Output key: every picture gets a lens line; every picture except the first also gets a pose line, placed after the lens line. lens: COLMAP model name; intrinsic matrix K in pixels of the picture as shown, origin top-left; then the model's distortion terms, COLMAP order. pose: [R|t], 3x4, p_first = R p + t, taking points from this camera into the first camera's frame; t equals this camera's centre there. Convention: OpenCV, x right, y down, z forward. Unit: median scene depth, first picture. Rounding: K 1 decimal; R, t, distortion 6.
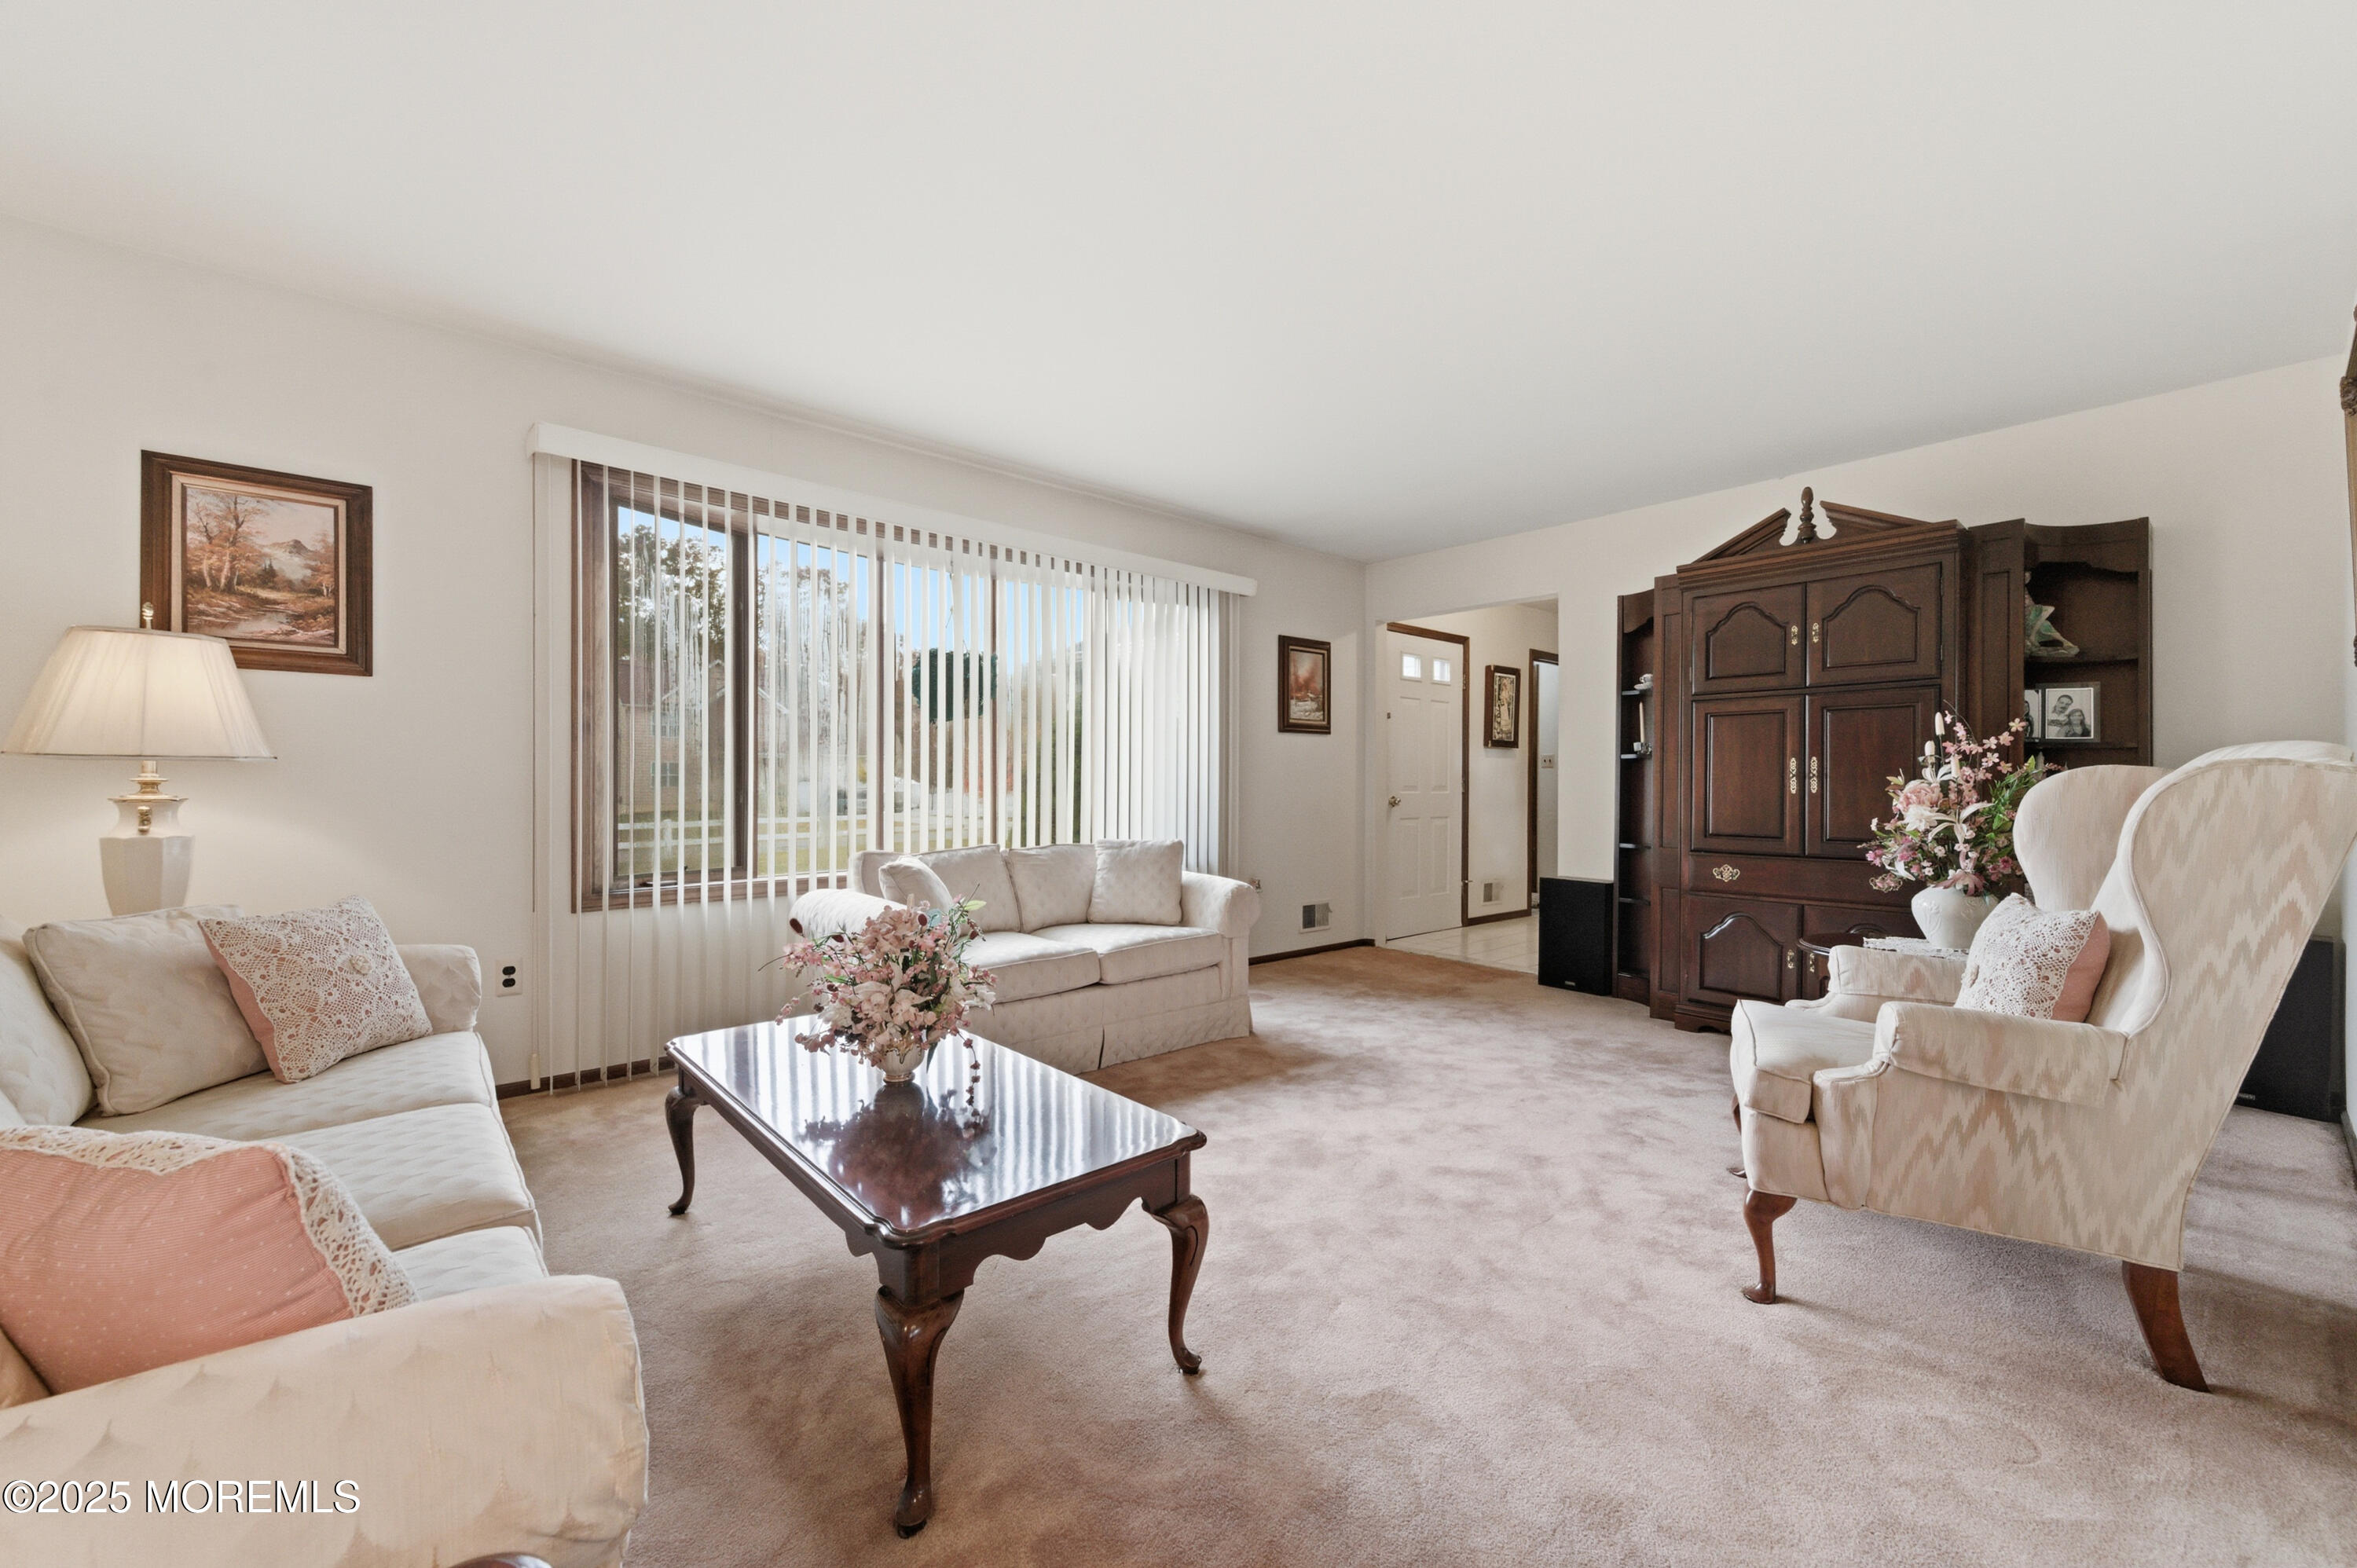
lens RADIAL K [[924.1, 0, 1173.9], [0, 924.1, 774.7], [0, 0, 1]] dist [0.005261, -0.000650]
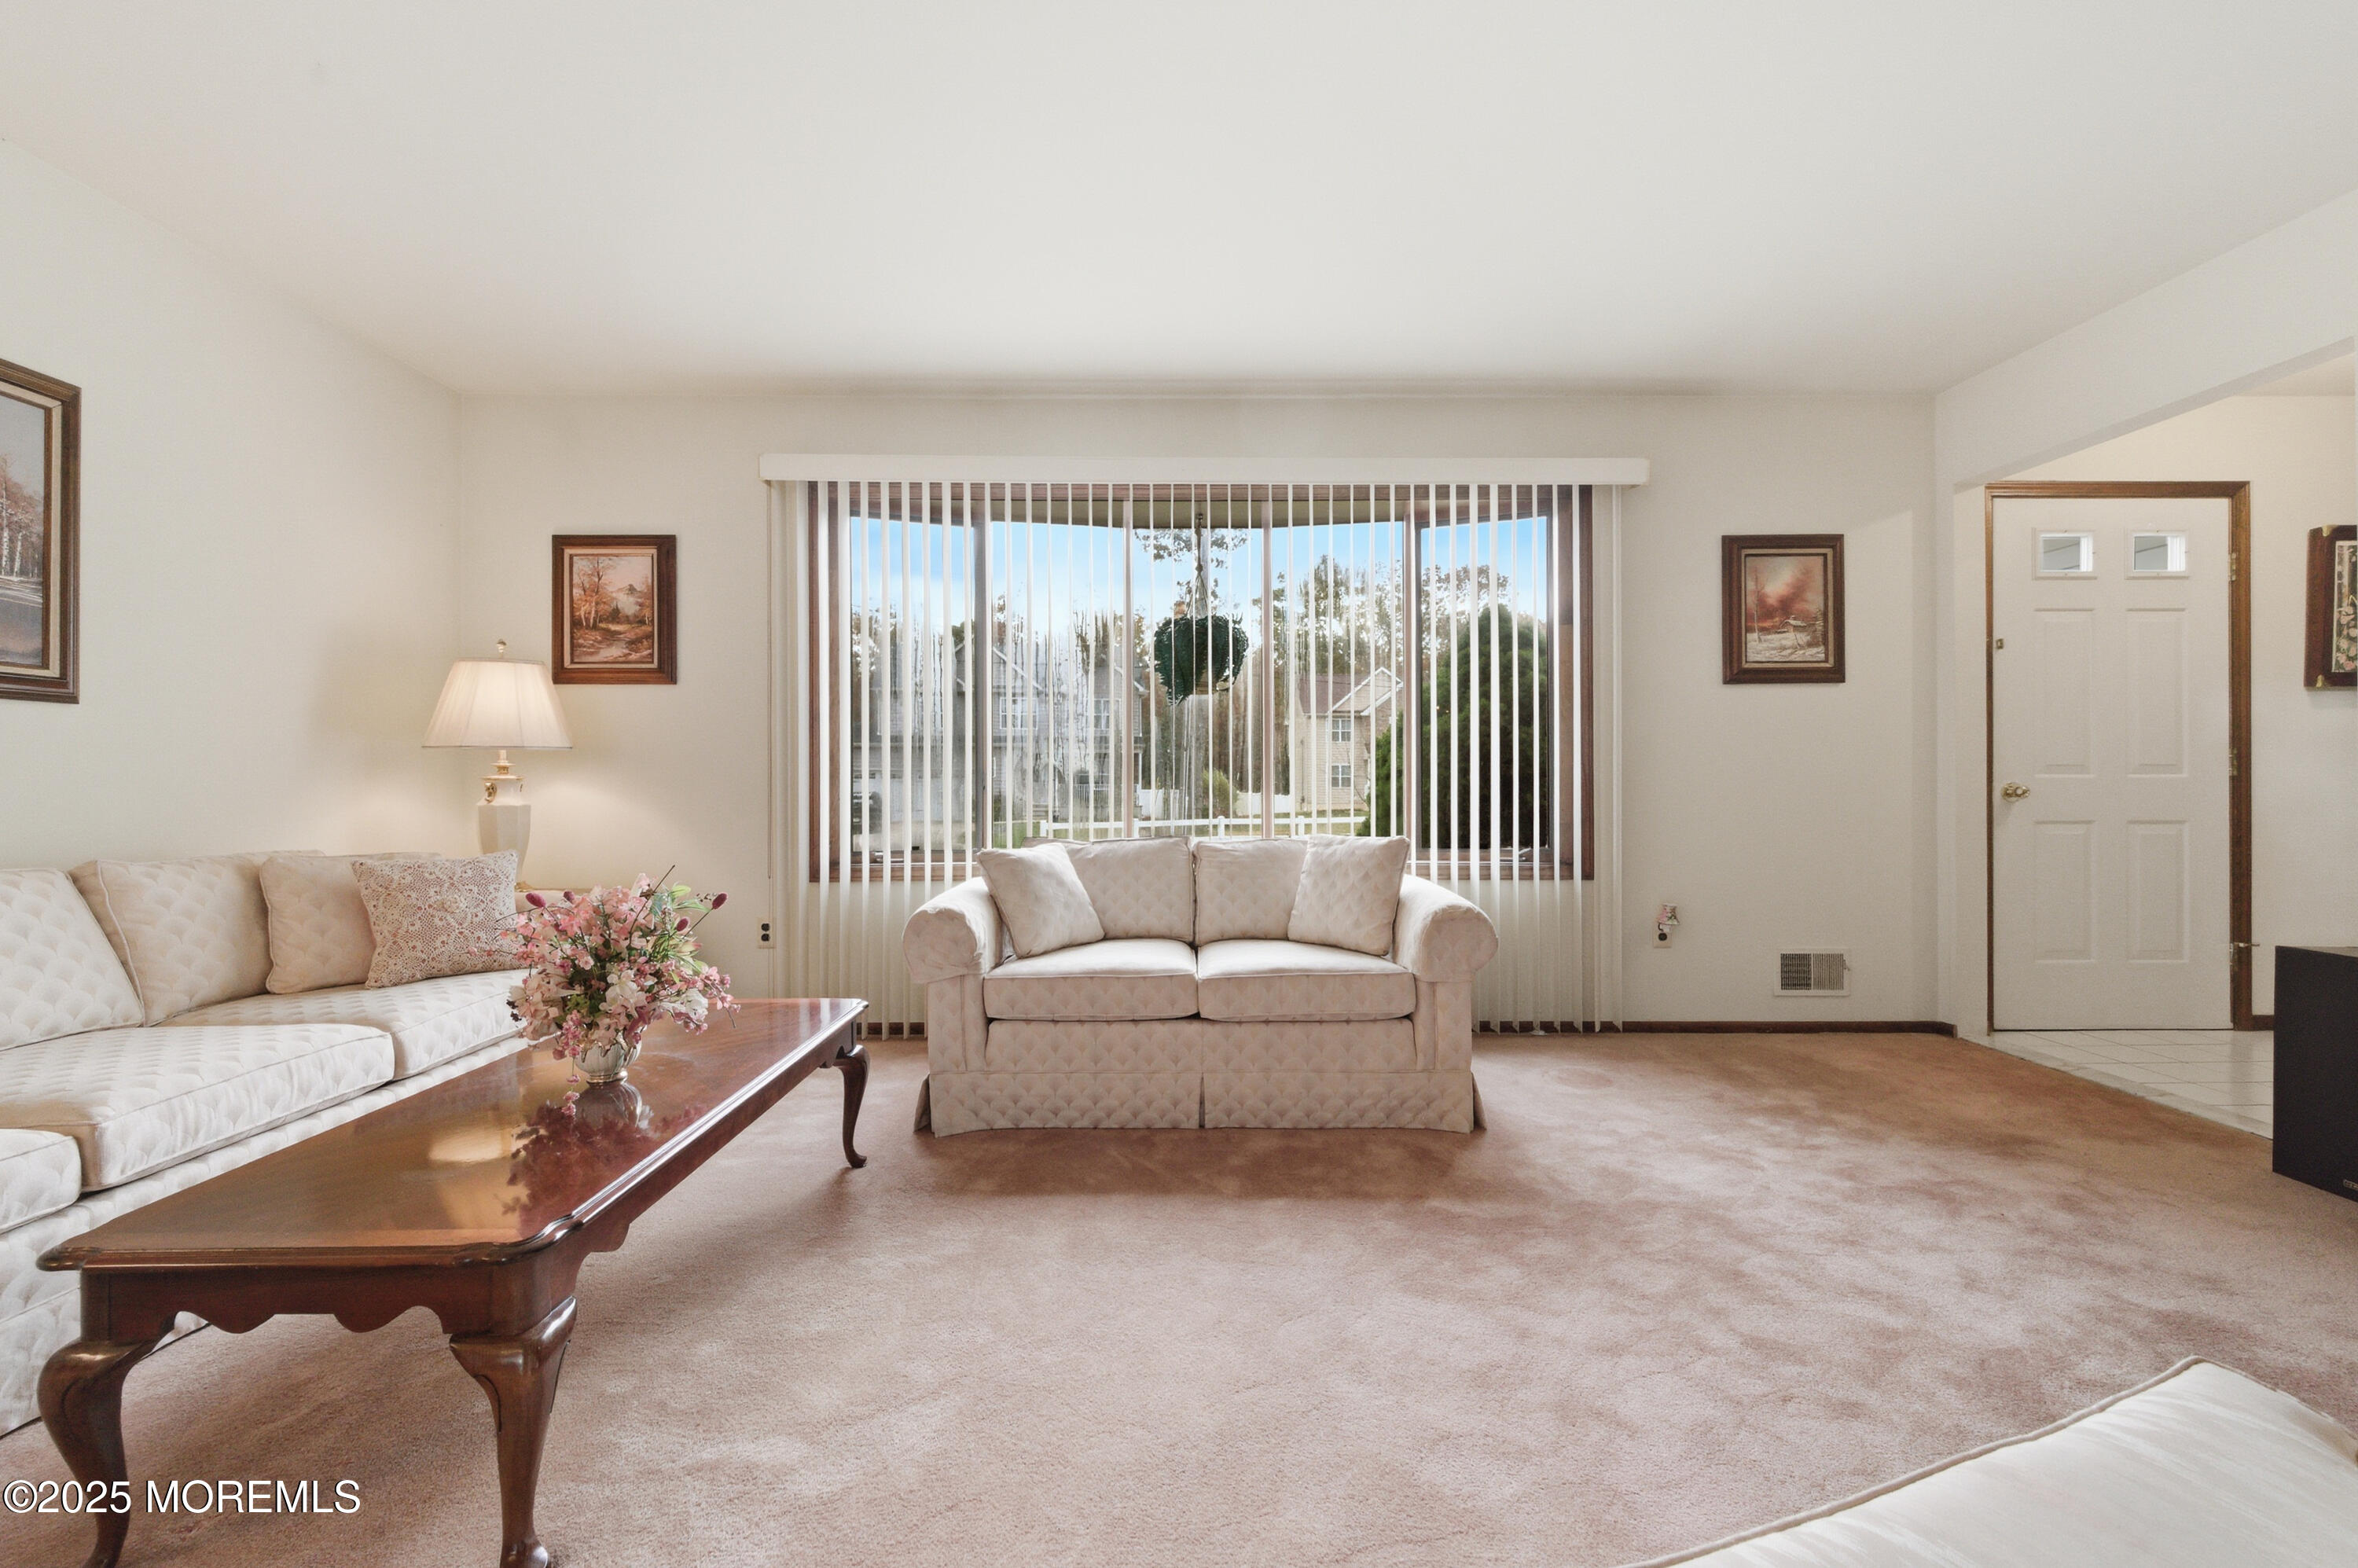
lens RADIAL K [[942.9, 0, 1175.3], [0, 942.9, 780.6], [0, 0, 1]] dist [0.002904, -0.000478]
pose [[0.759801, -0.009194, -0.650091, 0.401636], [0.012477, 0.999922, 0.000442, 0.027572], [0.650036, -0.008447, 0.759856, 0.379152]]
